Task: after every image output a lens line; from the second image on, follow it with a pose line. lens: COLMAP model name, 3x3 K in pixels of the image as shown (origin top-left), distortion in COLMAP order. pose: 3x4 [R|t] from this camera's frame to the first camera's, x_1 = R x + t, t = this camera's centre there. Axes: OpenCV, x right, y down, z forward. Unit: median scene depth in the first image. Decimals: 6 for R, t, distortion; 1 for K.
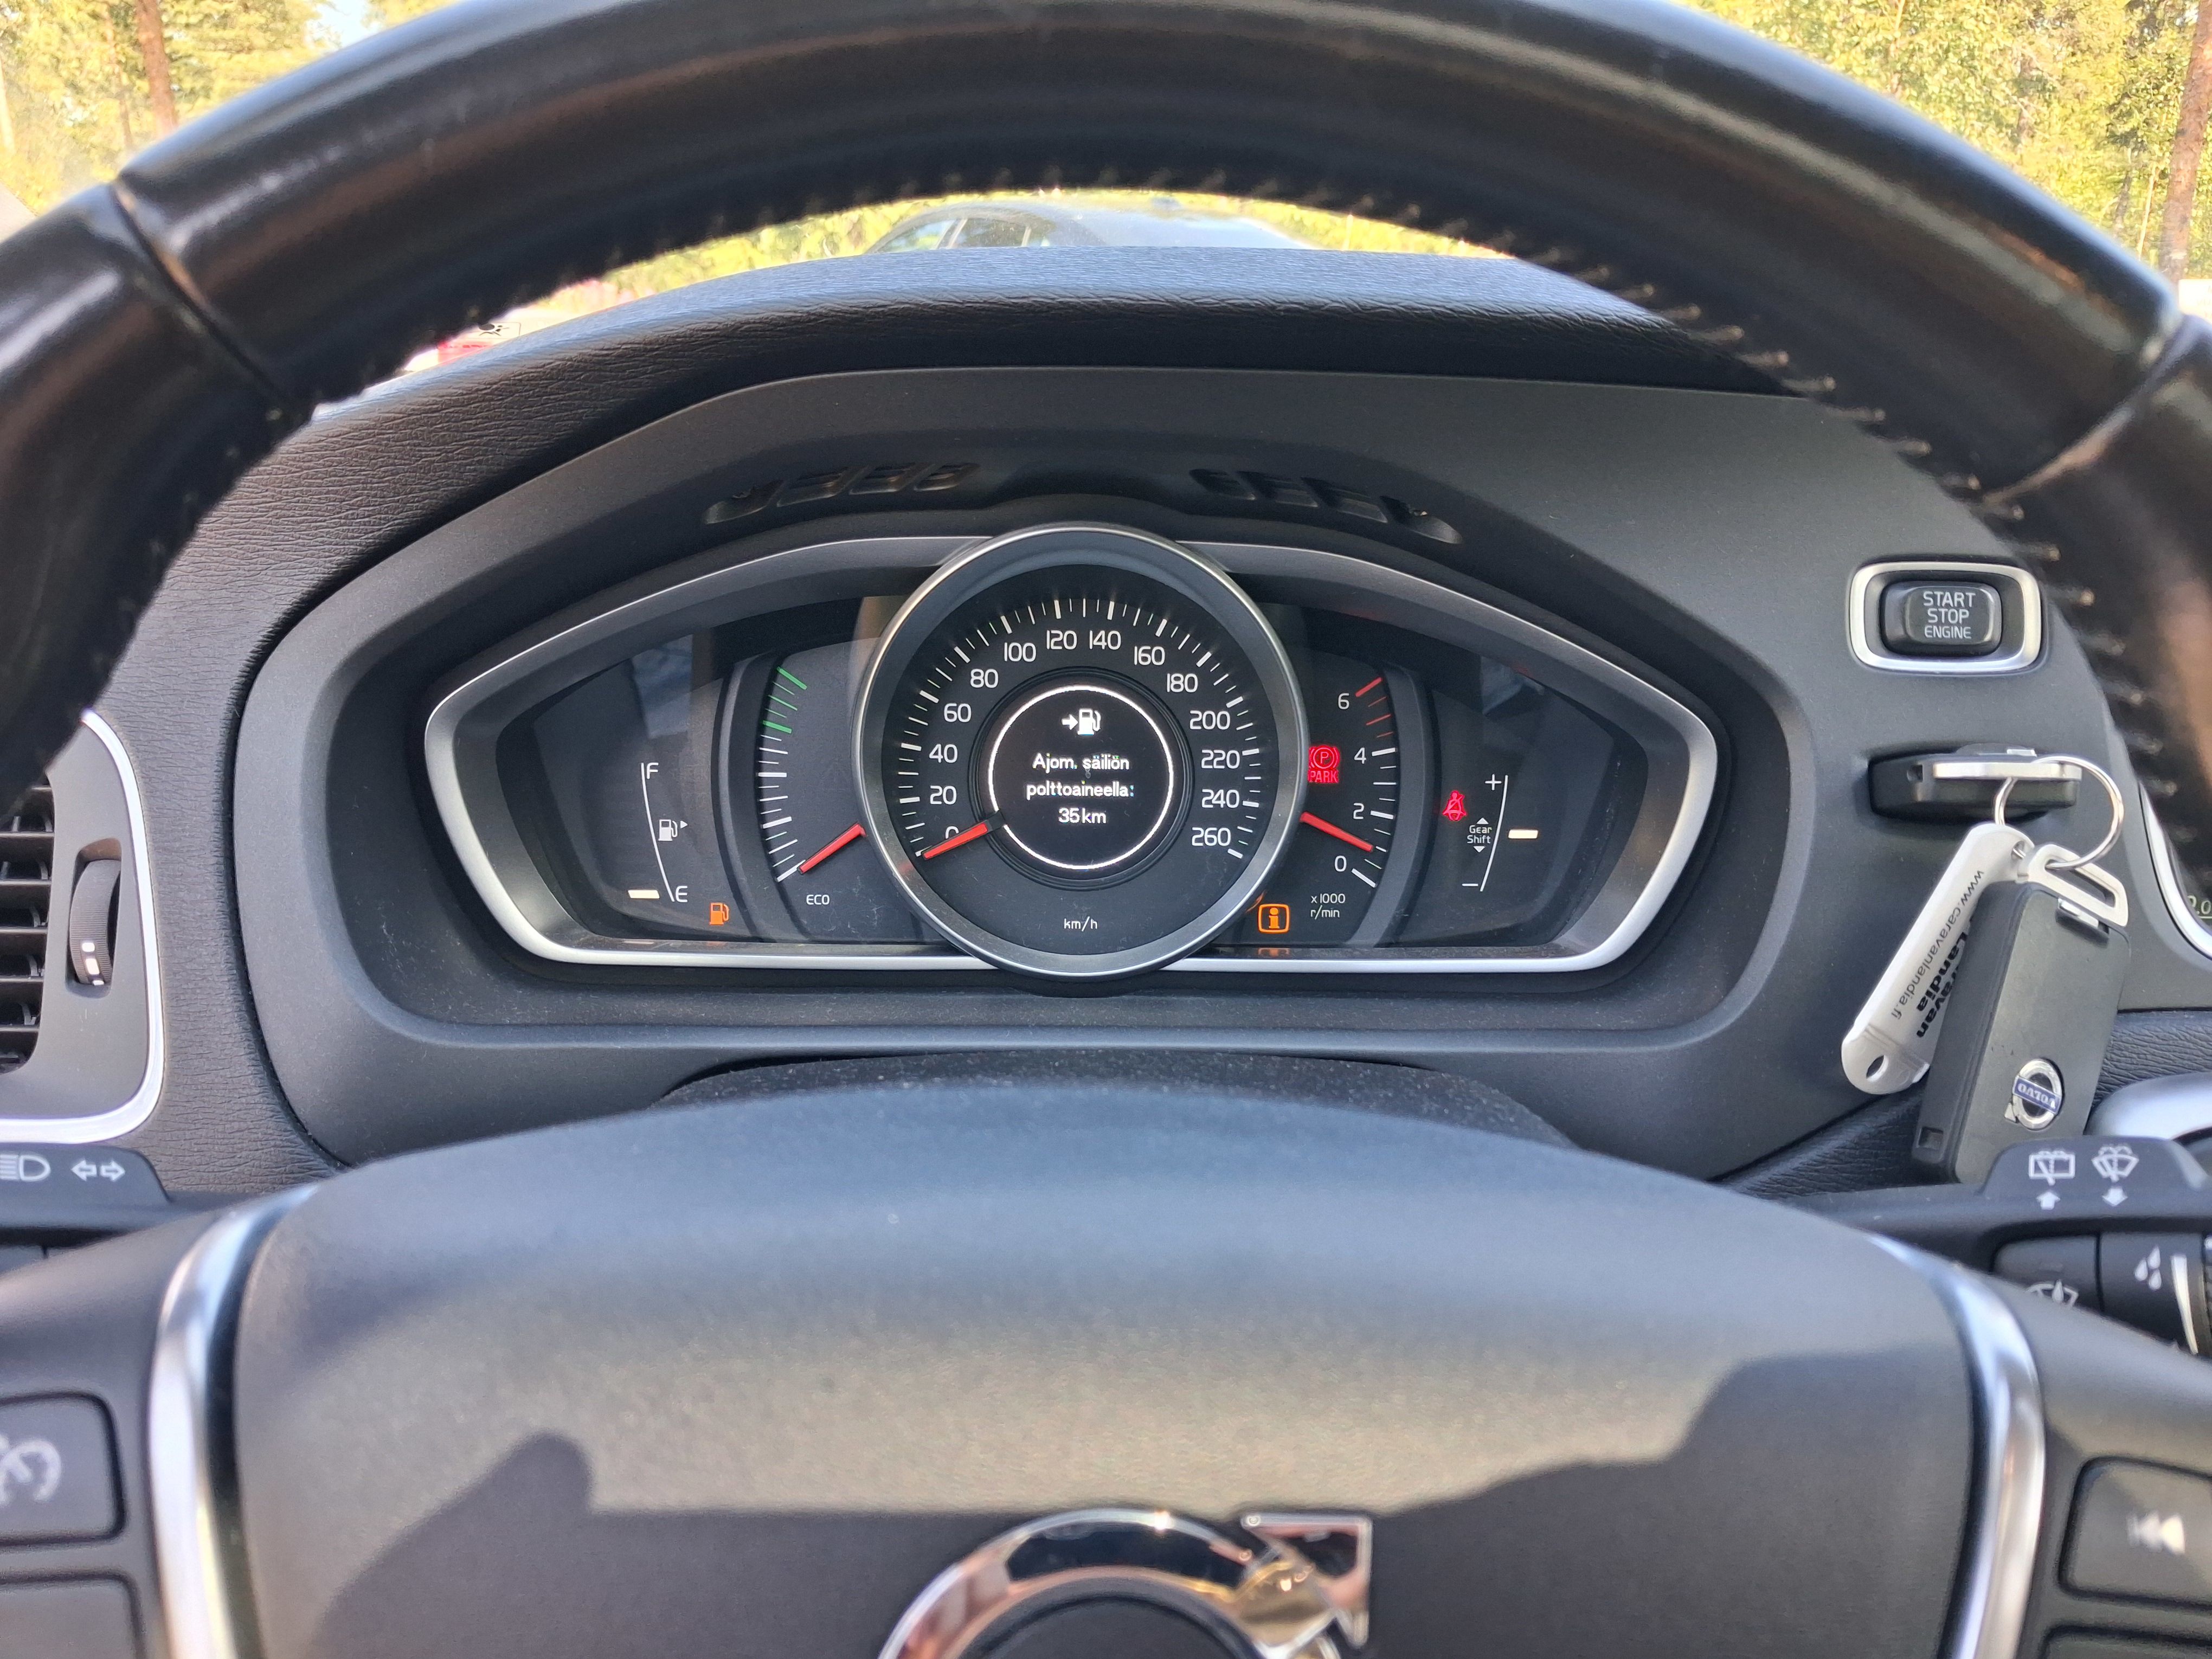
lens RADIAL K [[1752.7, 0, 1104.3], [0, 1752.7, 833.3], [0, 0, 1]] dist [-0.013695, -0.006407]
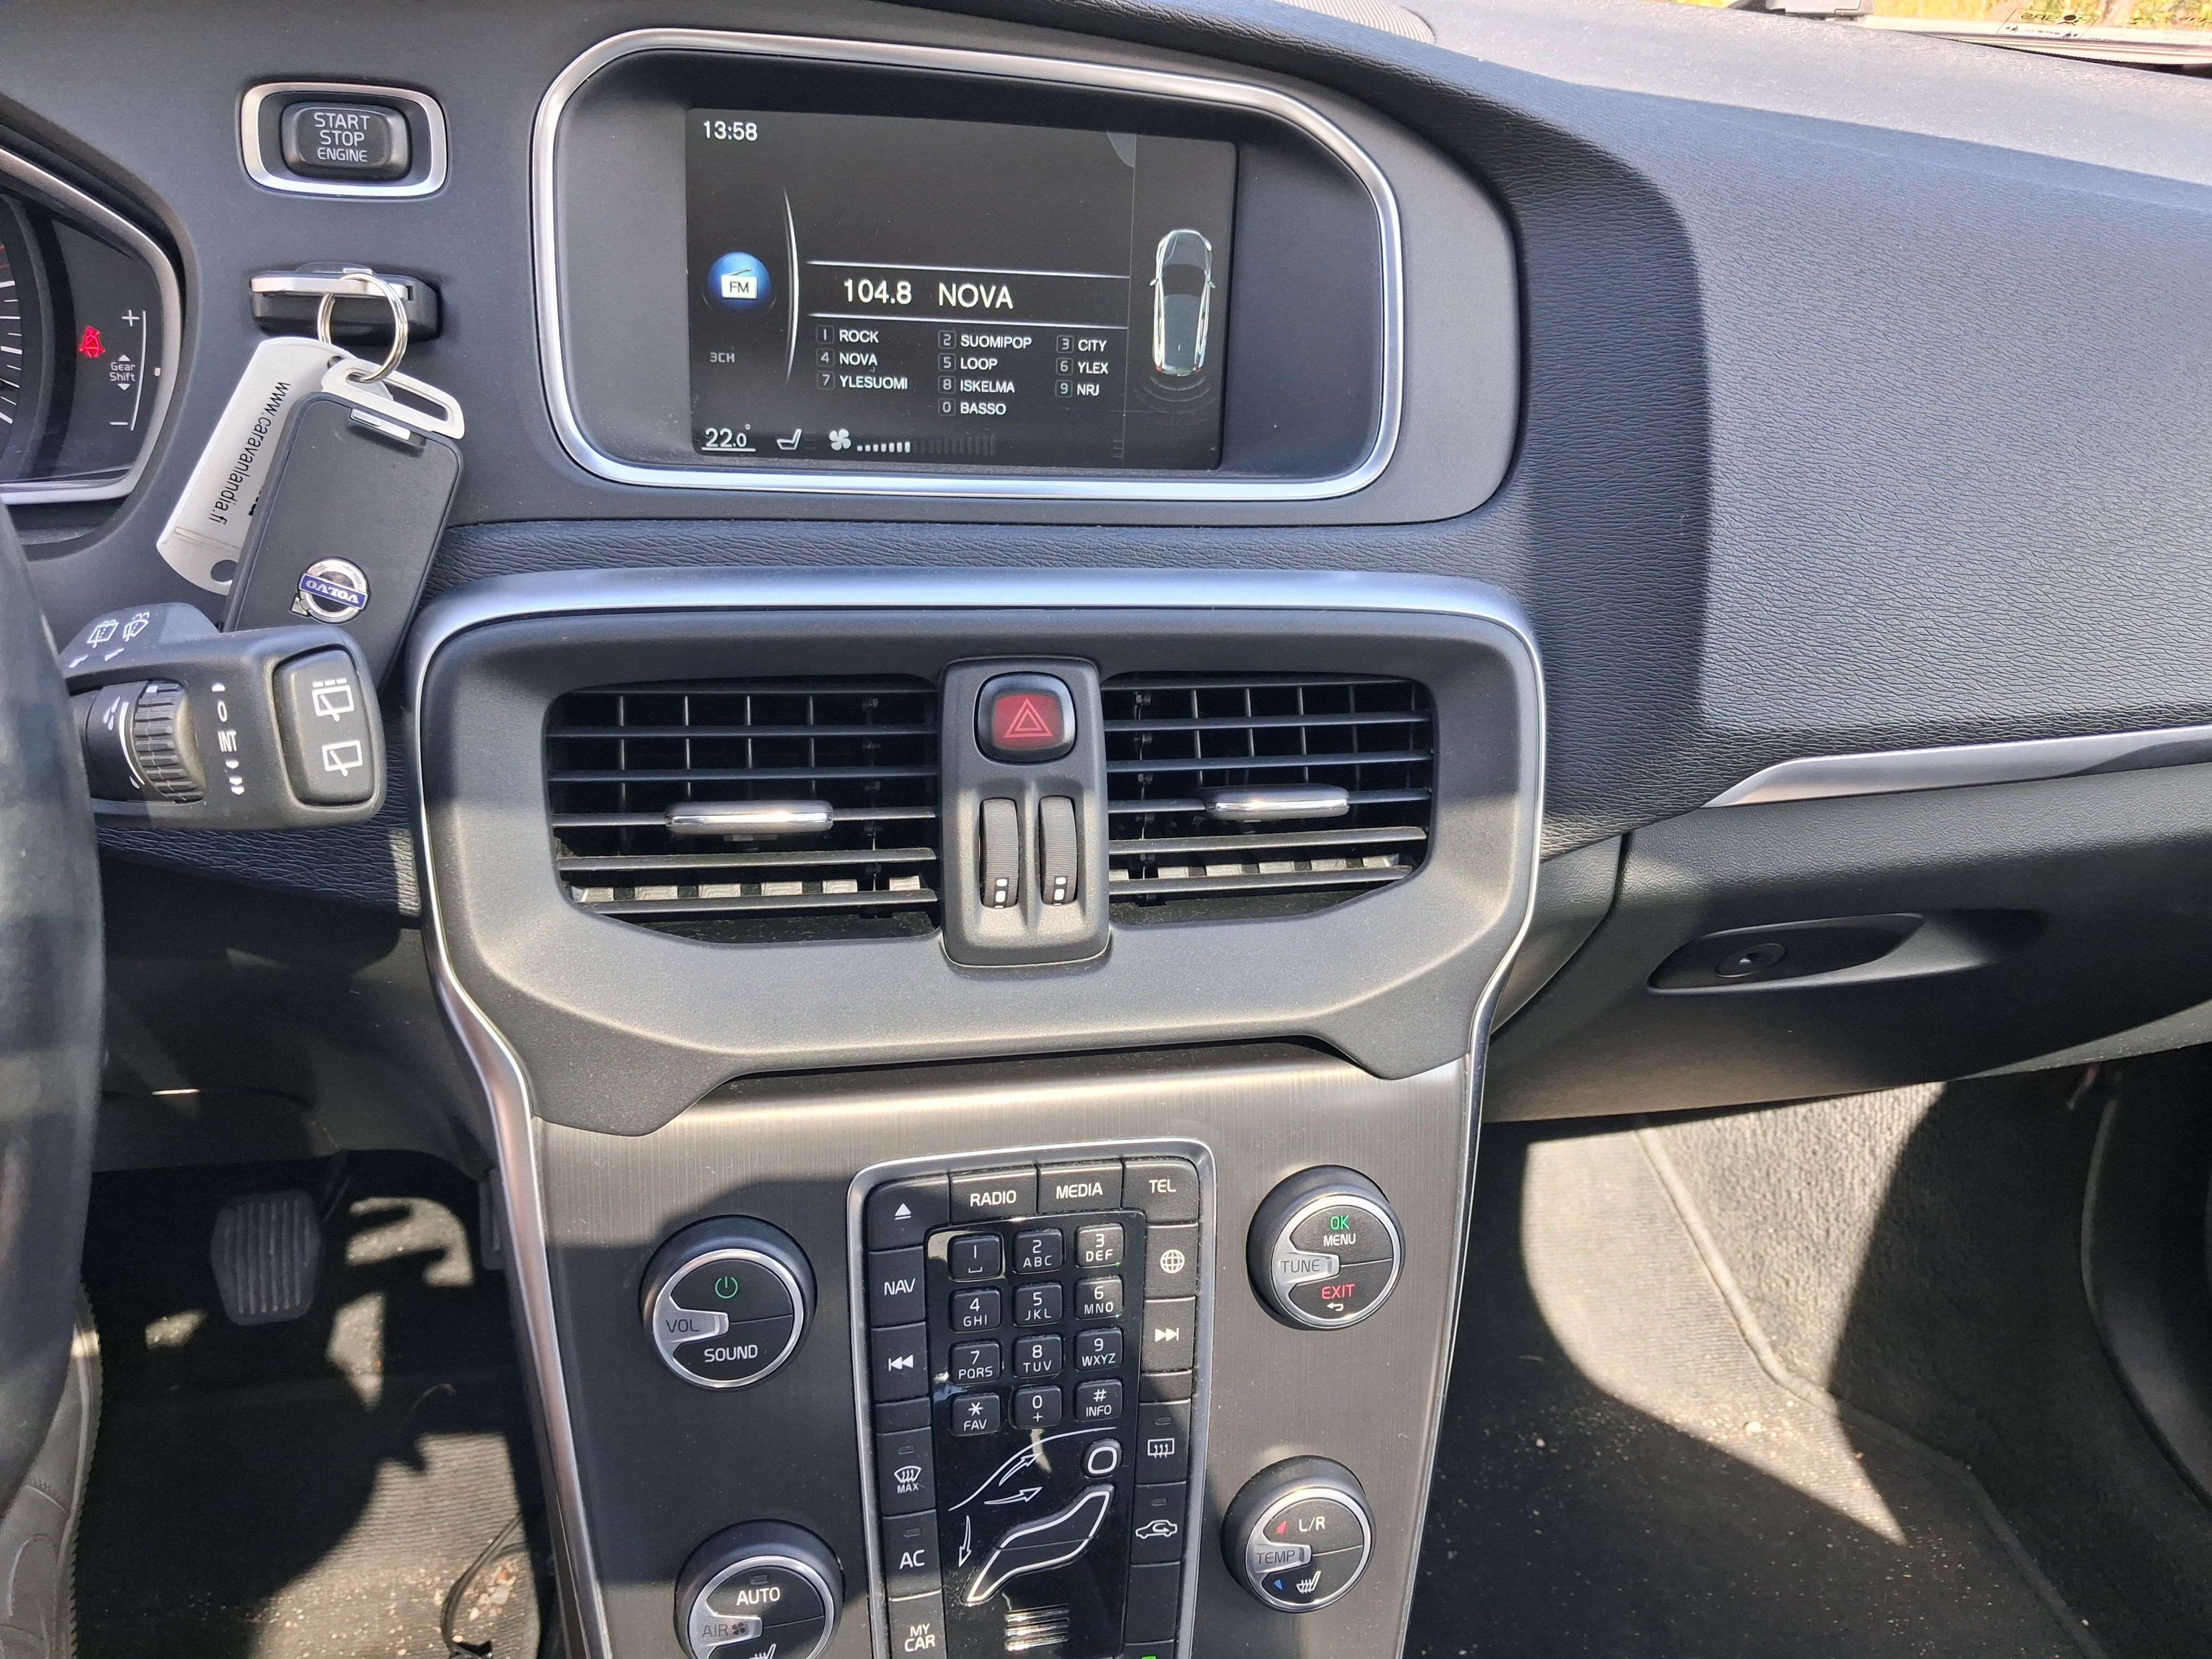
lens RADIAL K [[1752.7, 0, 1106.6], [0, 1752.7, 824.4], [0, 0, 1]] dist [-0.013695, -0.006407]
pose [[0.979970, -0.034604, 0.196118, 0.710350], [-0.006646, 0.978557, 0.205870, 0.057490], [-0.199036, -0.203050, 0.958726, -0.160907]]
